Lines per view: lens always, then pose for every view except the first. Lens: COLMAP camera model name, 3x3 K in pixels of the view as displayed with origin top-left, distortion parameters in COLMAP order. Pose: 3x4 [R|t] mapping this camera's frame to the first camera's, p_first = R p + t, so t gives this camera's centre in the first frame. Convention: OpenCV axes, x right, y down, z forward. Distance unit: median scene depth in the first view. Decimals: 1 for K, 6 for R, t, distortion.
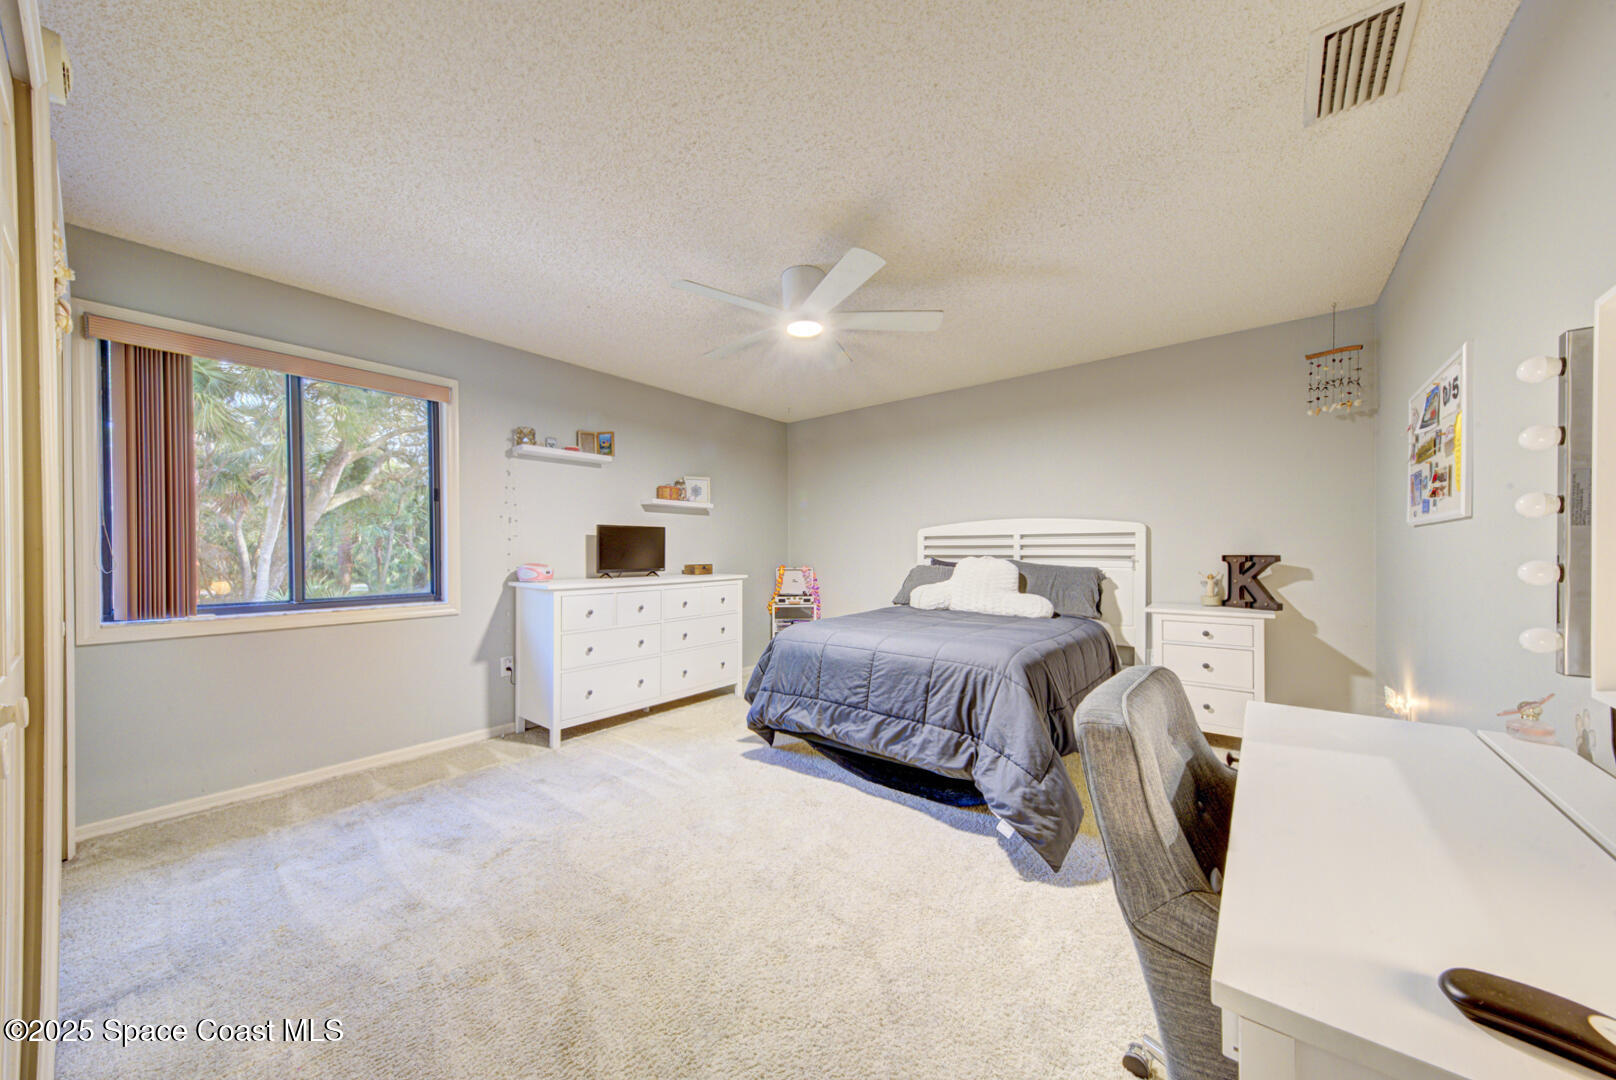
lens RADIAL K [[553.7, 0, 807.0], [0, 553.7, 554.0], [0, 0, 1]] dist [-0.000421, 0.000001]
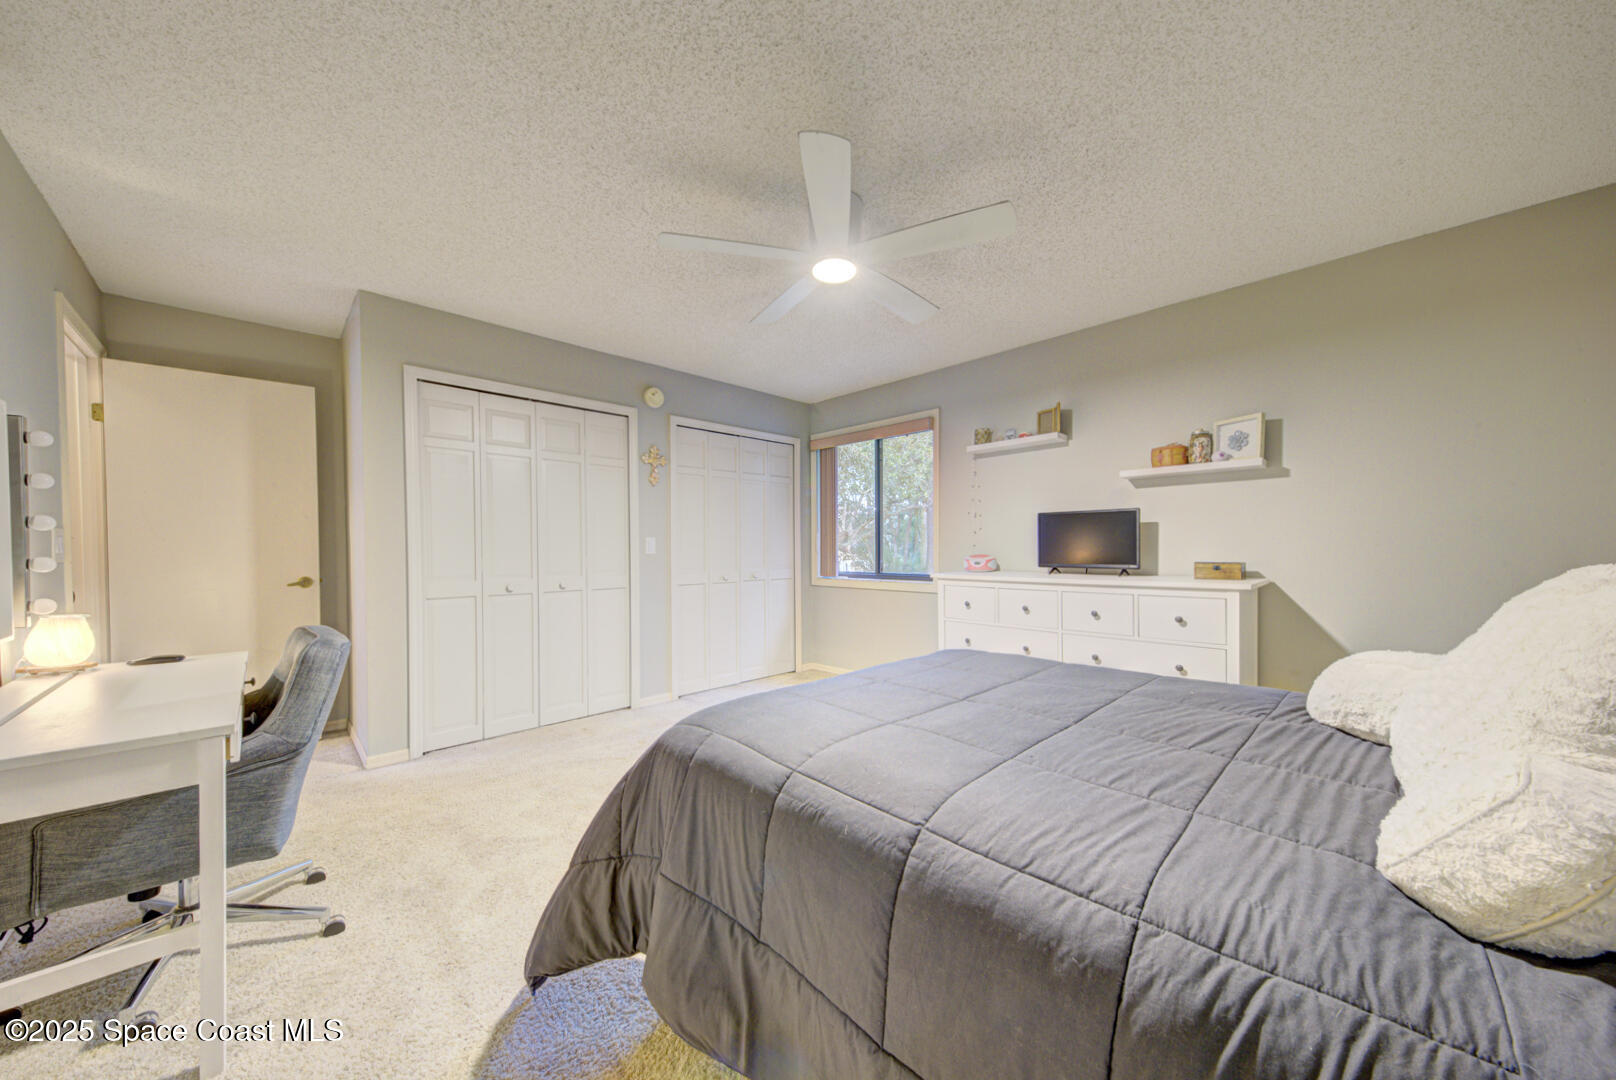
lens RADIAL K [[553.7, 0, 807.0], [0, 553.7, 554.0], [0, 0, 1]] dist [-0.000421, 0.000001]
pose [[-0.129350, 0.012483, -0.991520, 0.571225], [-0.000975, 0.999919, 0.012716, 0.003551], [0.991599, 0.002612, -0.129327, 0.743203]]
